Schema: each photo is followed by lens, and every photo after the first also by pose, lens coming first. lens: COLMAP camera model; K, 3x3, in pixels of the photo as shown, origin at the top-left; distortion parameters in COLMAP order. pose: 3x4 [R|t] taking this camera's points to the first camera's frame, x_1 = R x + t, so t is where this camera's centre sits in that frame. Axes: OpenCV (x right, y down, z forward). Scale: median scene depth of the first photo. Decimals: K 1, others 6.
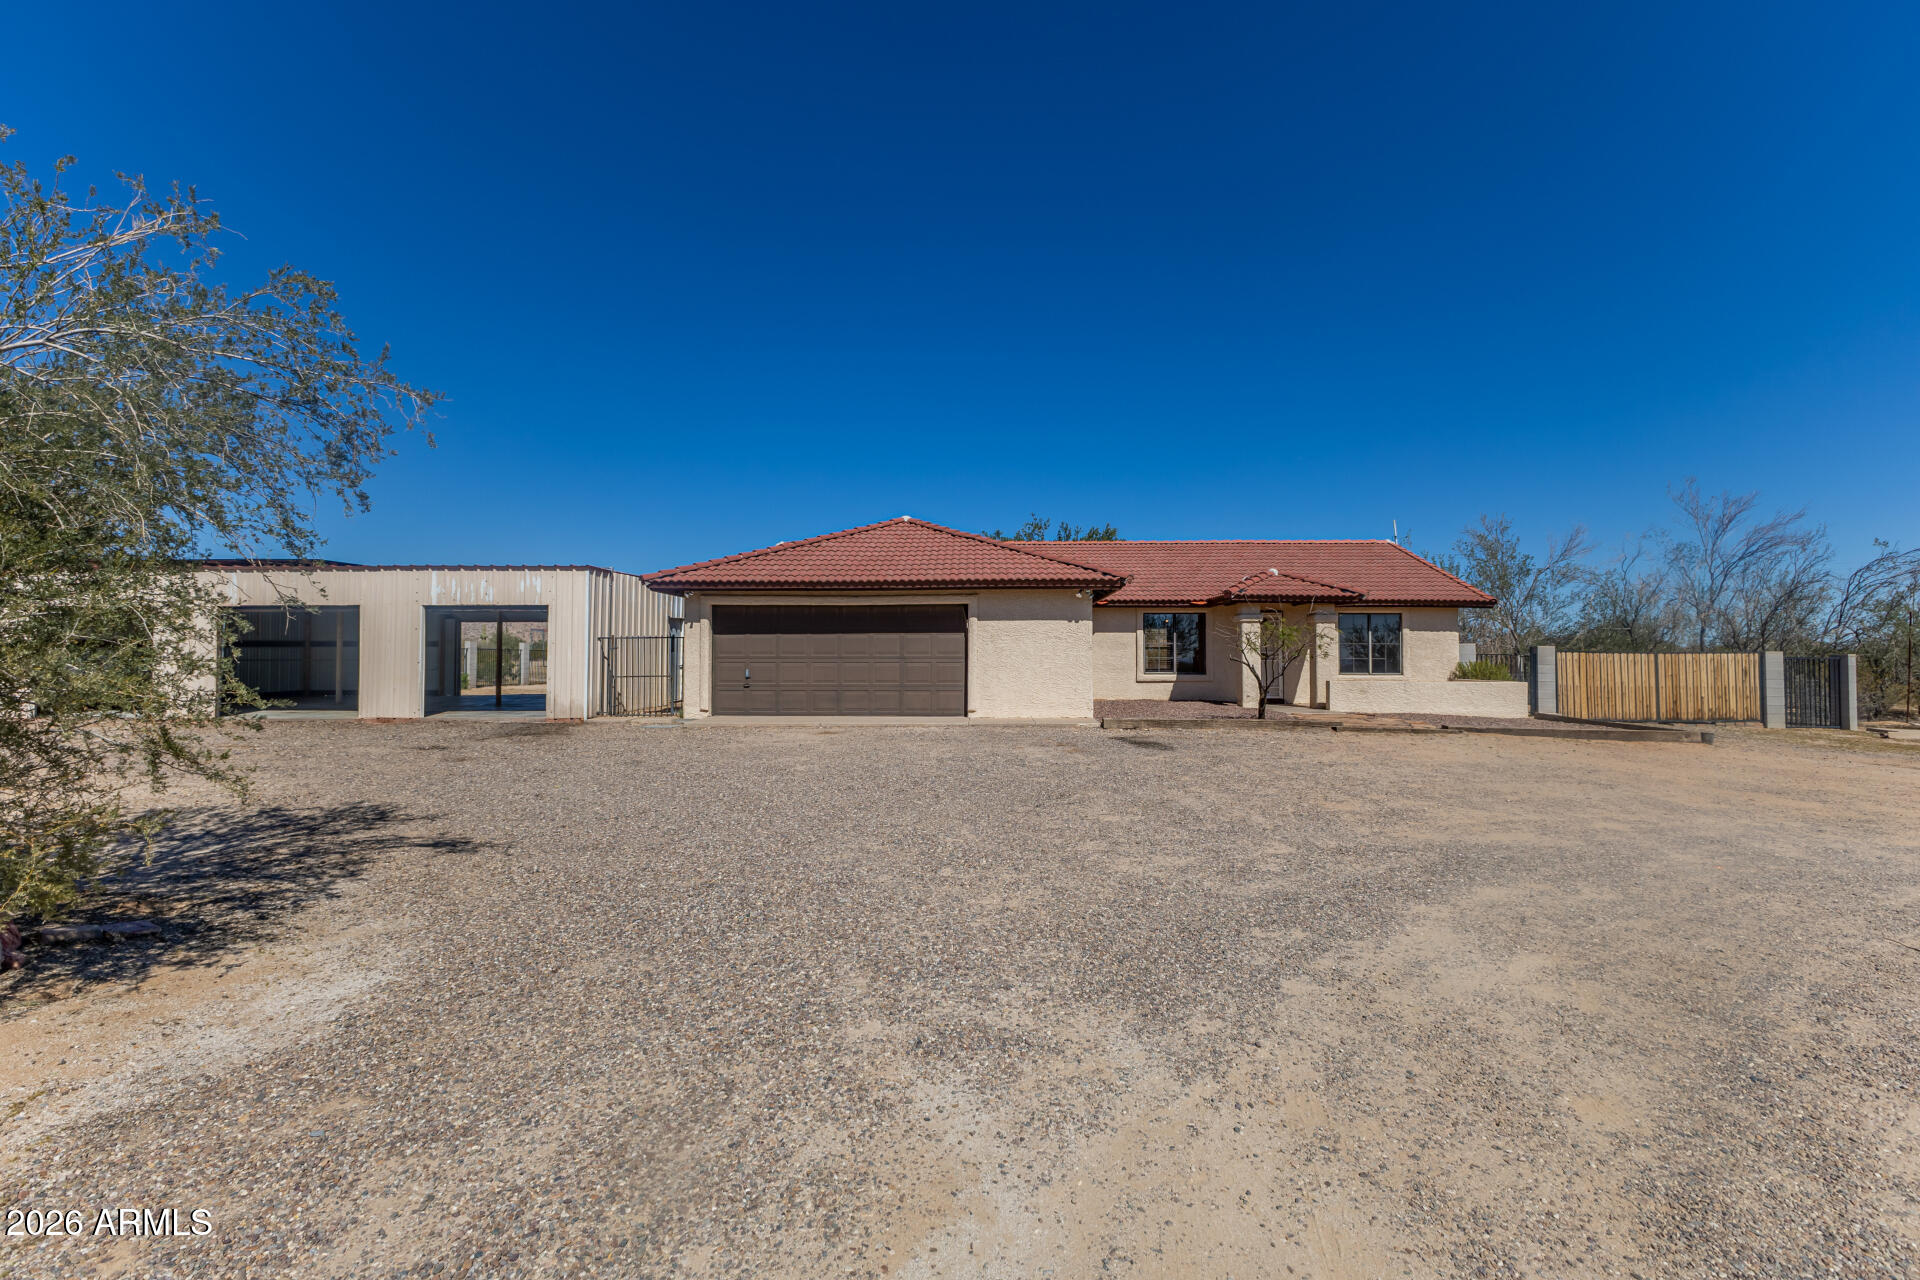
lens RADIAL K [[838.1, 0, 959.9], [0, 838.1, 639.9], [0, 0, 1]] dist [0.003827, -0.000197]
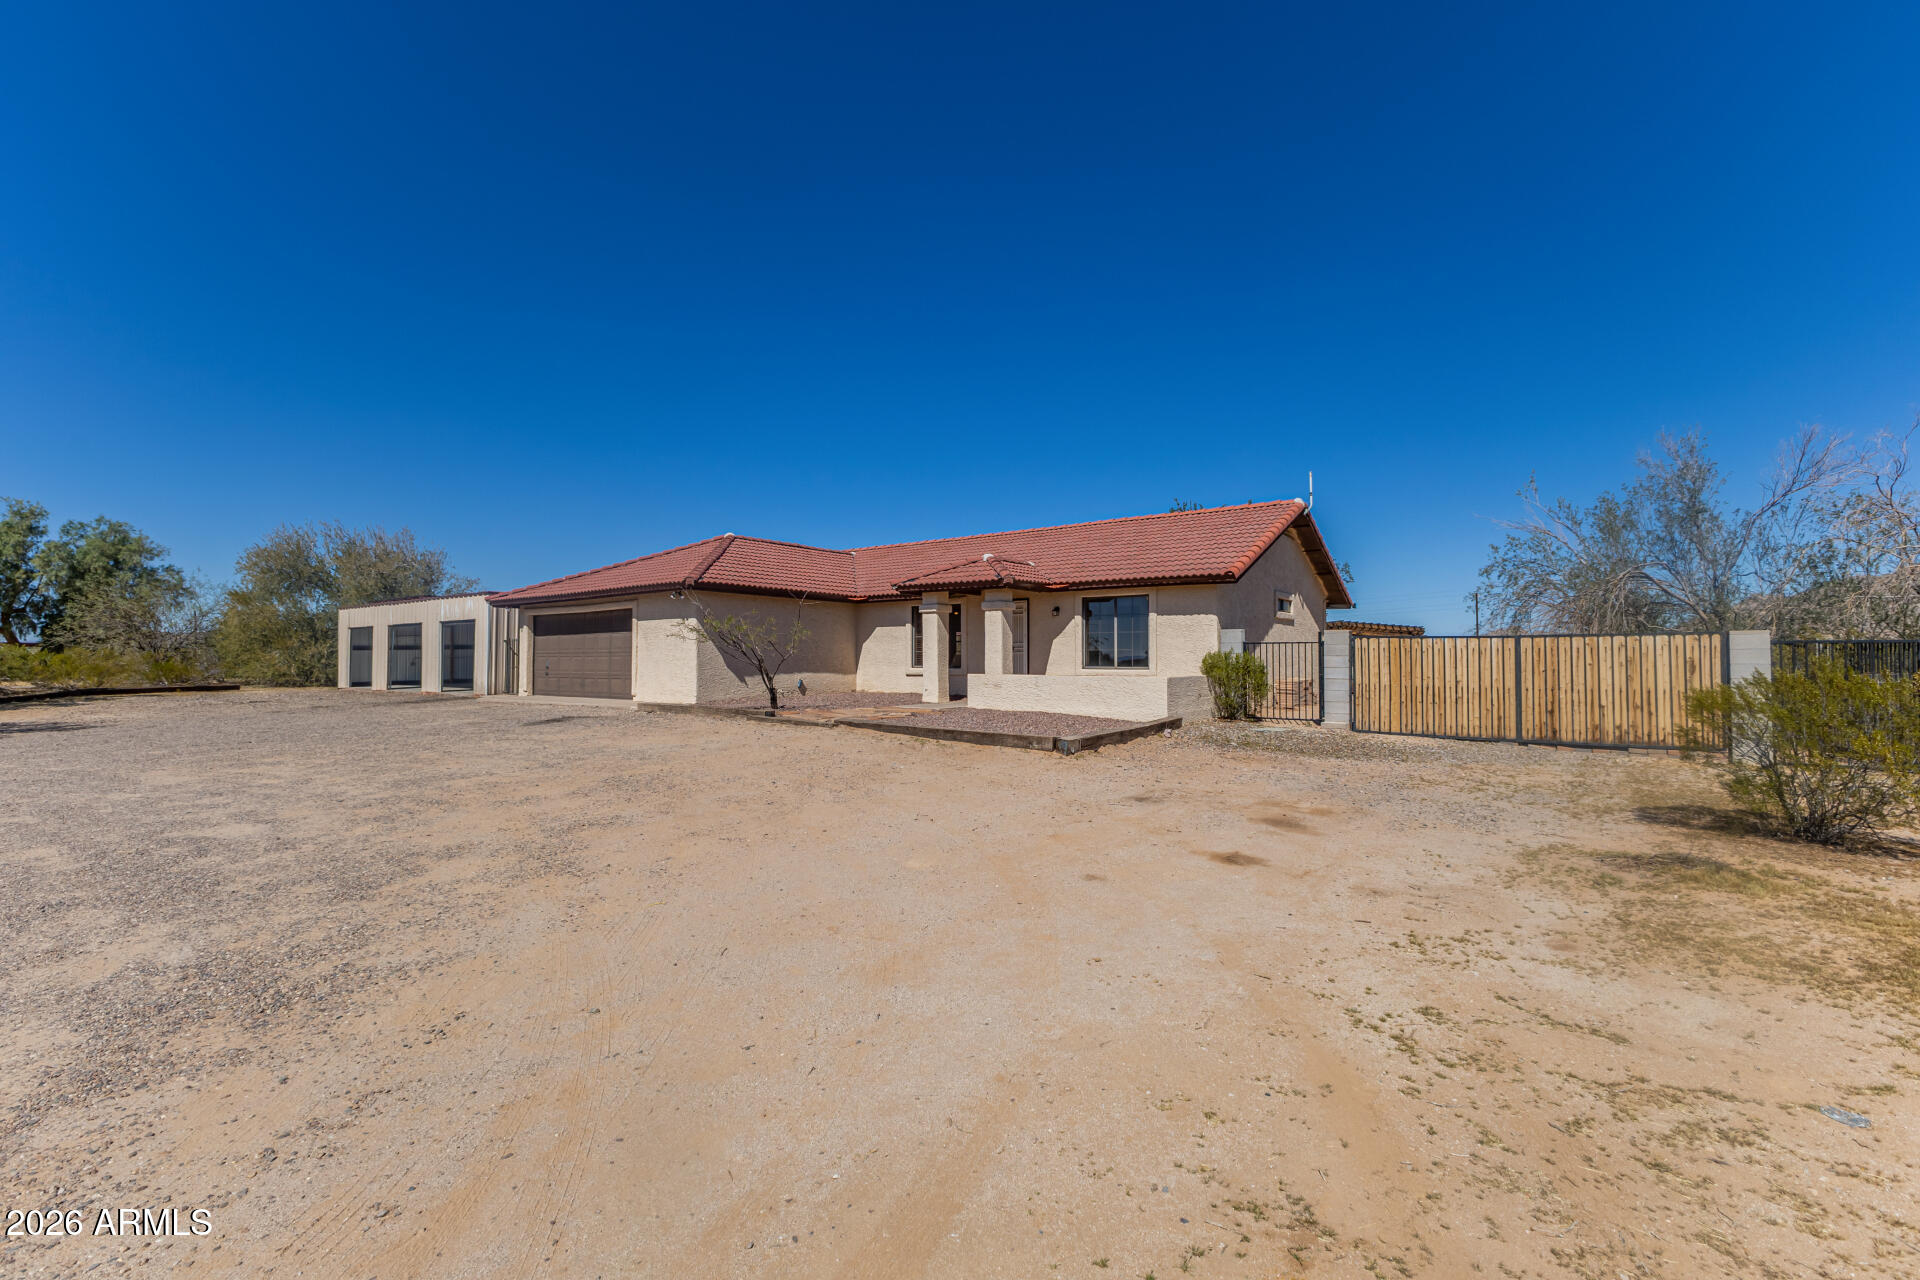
lens RADIAL K [[838.1, 0, 959.6], [0, 838.1, 642.0], [0, 0, 1]] dist [0.003827, -0.000197]
pose [[0.812557, -0.015601, -0.582672, 0.860021], [0.015881, 0.999863, -0.004624, 0.015871], [0.582665, -0.005496, 0.812694, 0.222217]]
